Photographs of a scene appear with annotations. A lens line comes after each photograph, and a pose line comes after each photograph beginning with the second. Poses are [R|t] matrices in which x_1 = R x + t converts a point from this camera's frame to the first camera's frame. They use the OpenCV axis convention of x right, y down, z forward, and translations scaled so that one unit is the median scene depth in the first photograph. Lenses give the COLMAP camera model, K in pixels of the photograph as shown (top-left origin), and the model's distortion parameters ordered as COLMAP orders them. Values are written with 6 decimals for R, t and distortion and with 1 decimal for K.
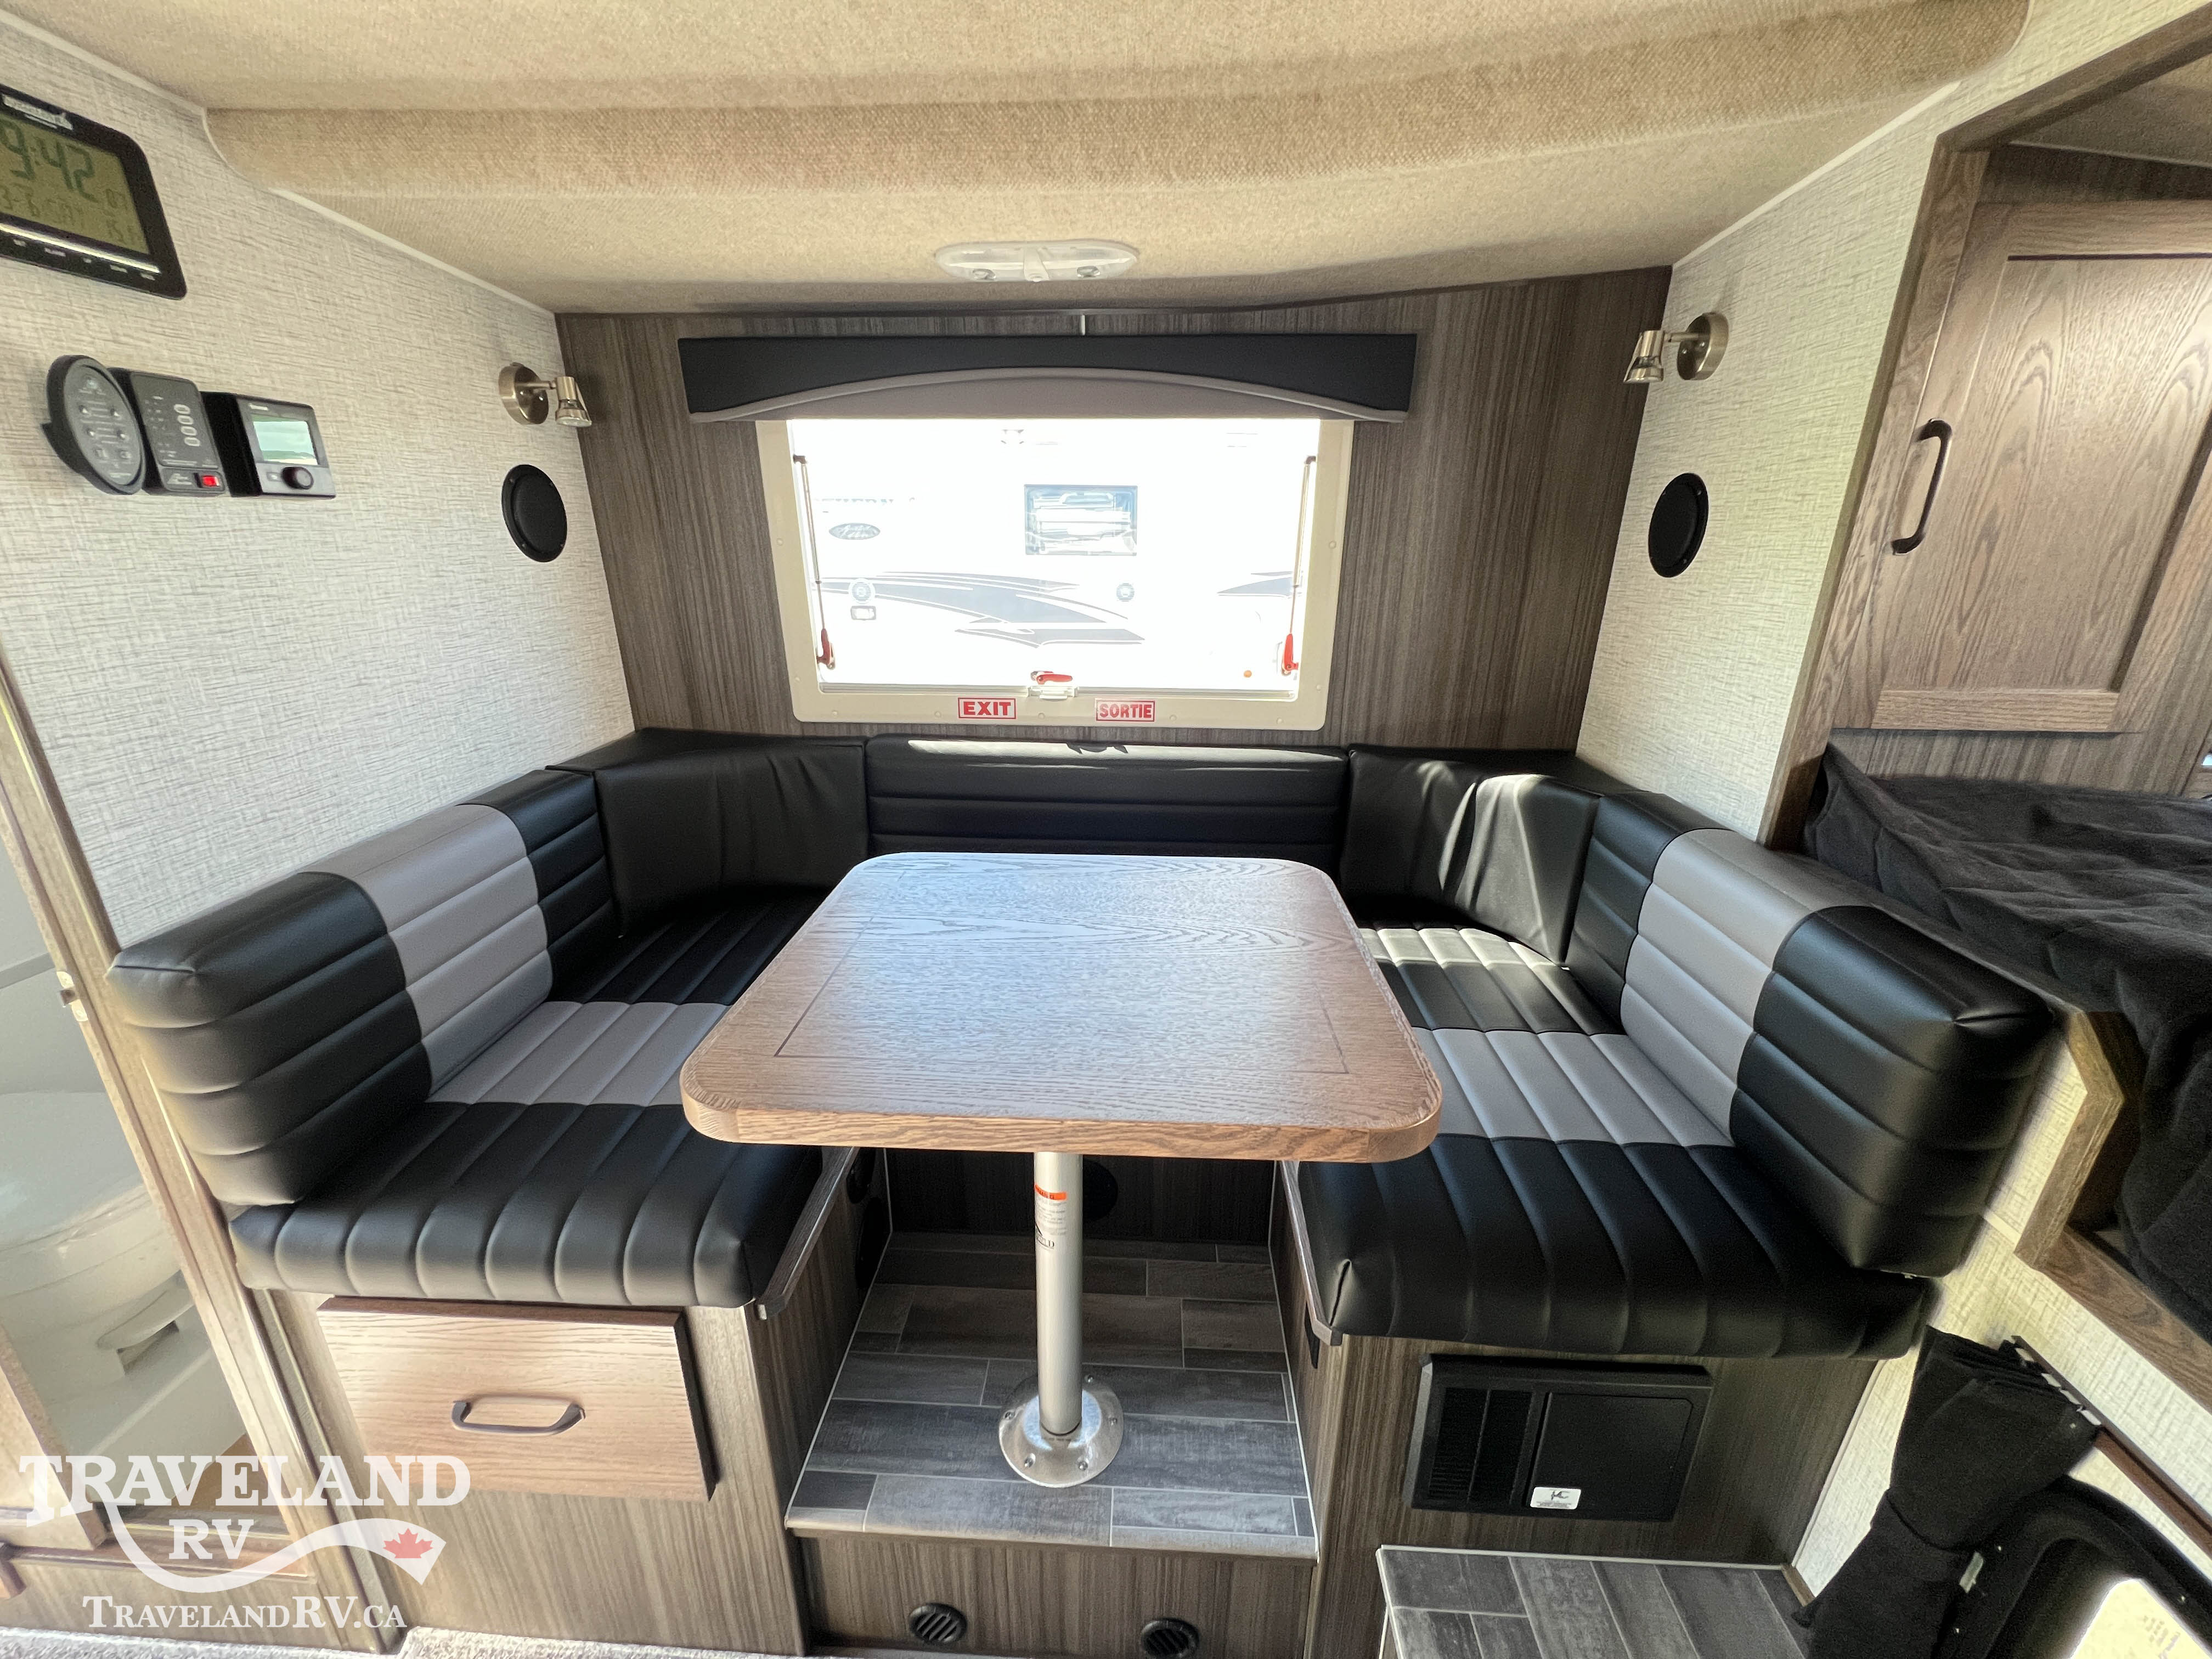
lens RADIAL K [[885.3, 0, 1099.0], [0, 885.3, 826.8], [0, 0, 1]] dist [-0.000129, 0.000304]
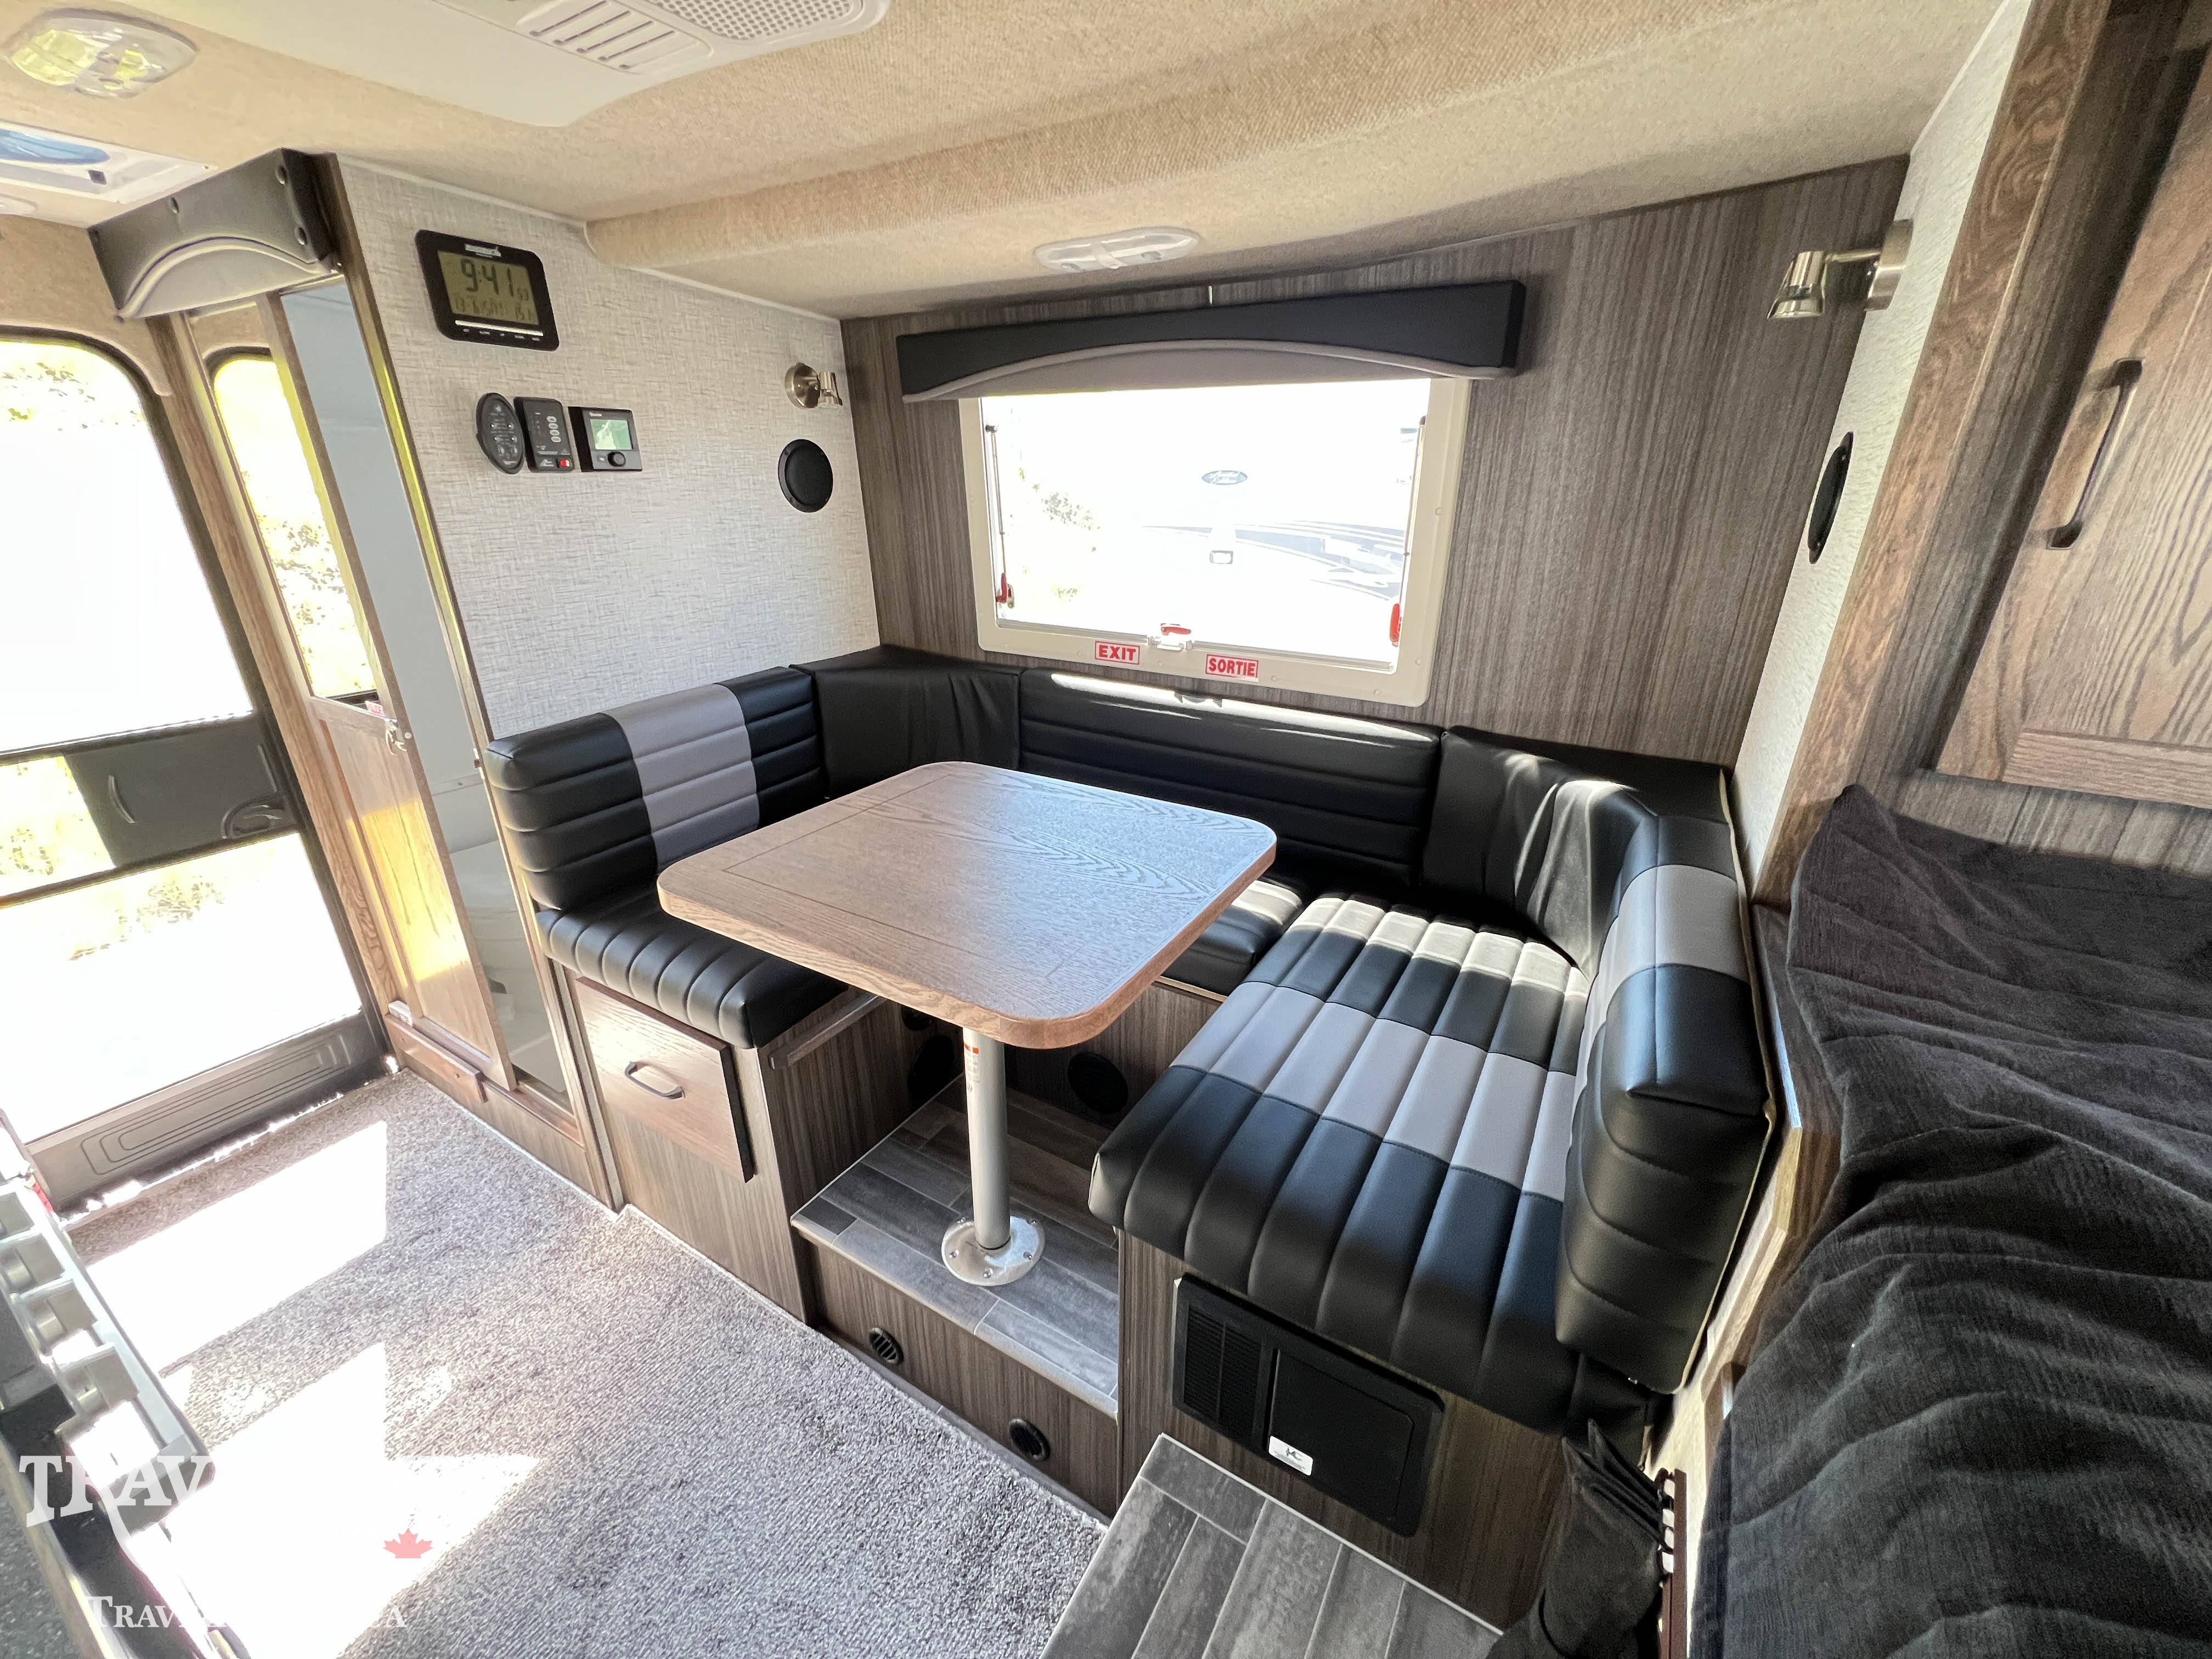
lens RADIAL K [[885.3, 0, 1104.8], [0, 885.3, 825.9], [0, 0, 1]] dist [-0.000129, 0.000304]
pose [[0.881089, 0.176939, -0.438605, 0.519320], [-0.150429, 0.984065, 0.094797, -0.029630], [0.448390, -0.017546, 0.893666, -0.012258]]
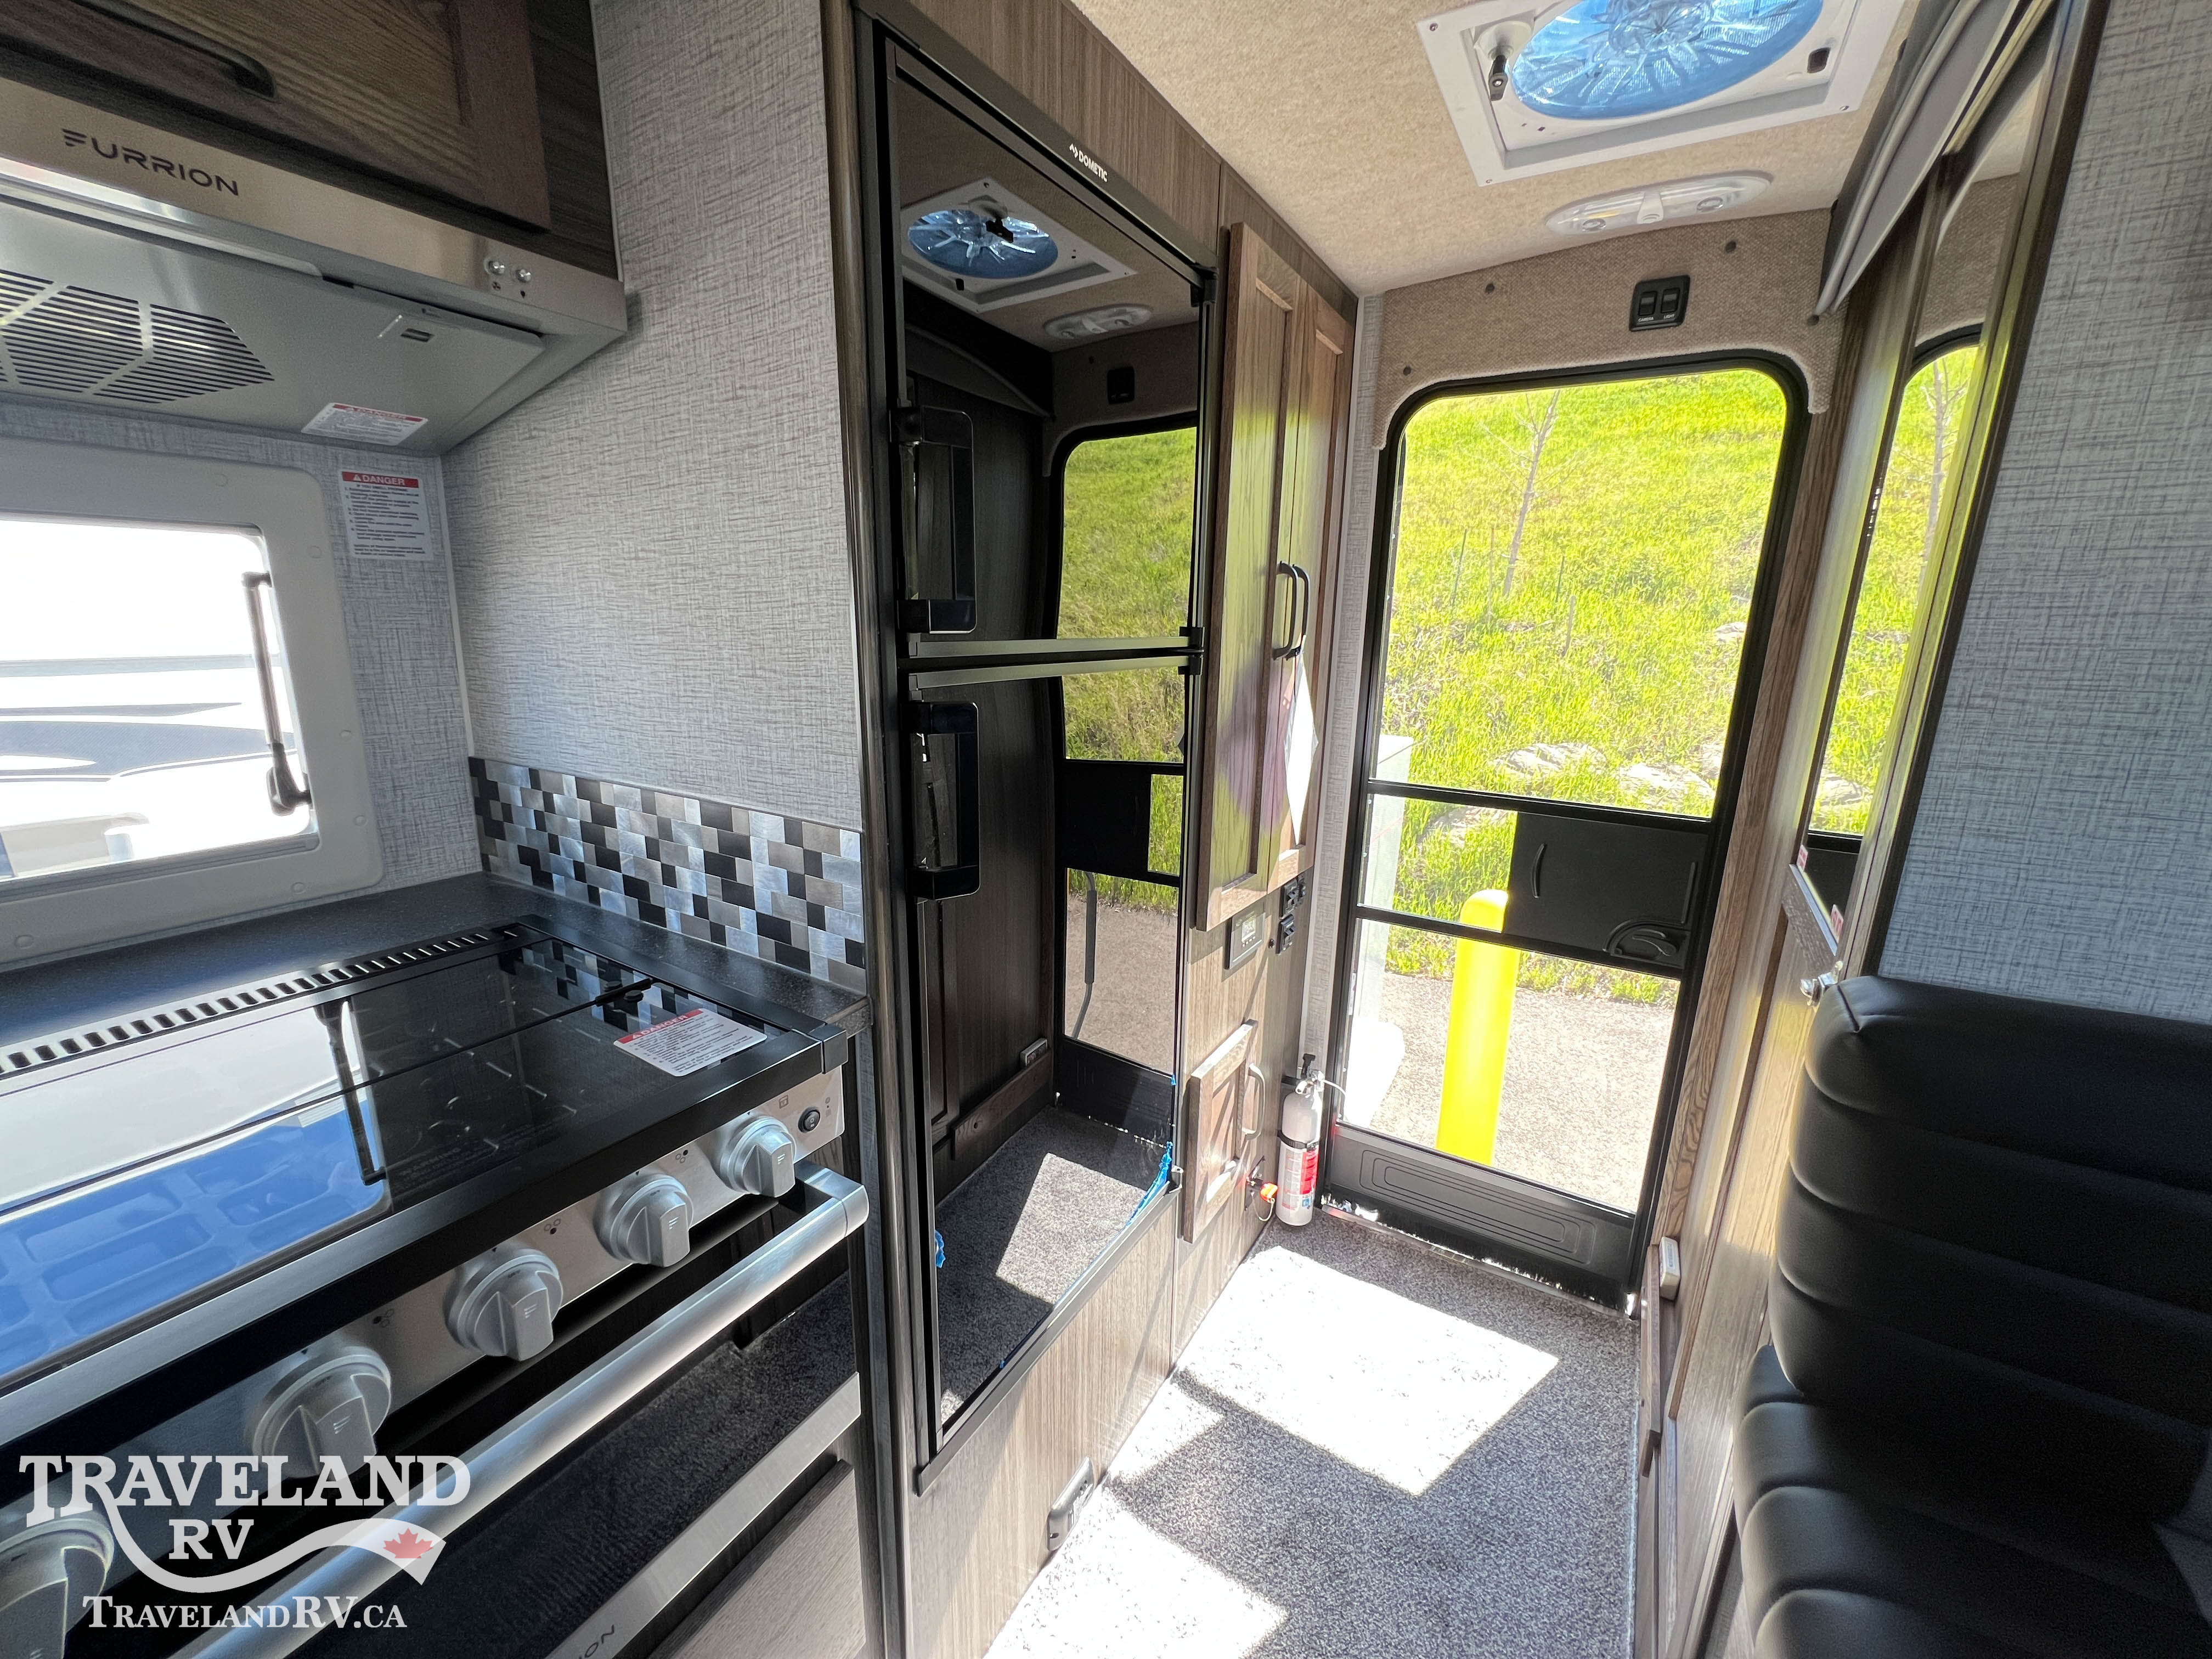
lens RADIAL K [[885.3, 0, 1099.1], [0, 885.3, 827.9], [0, 0, 1]] dist [-0.000129, 0.000304]
pose [[-0.473792, 0.196105, -0.858524, -0.109805], [-0.302144, 0.879515, 0.367643, -0.036031], [0.827182, 0.433585, -0.357455, 0.464318]]
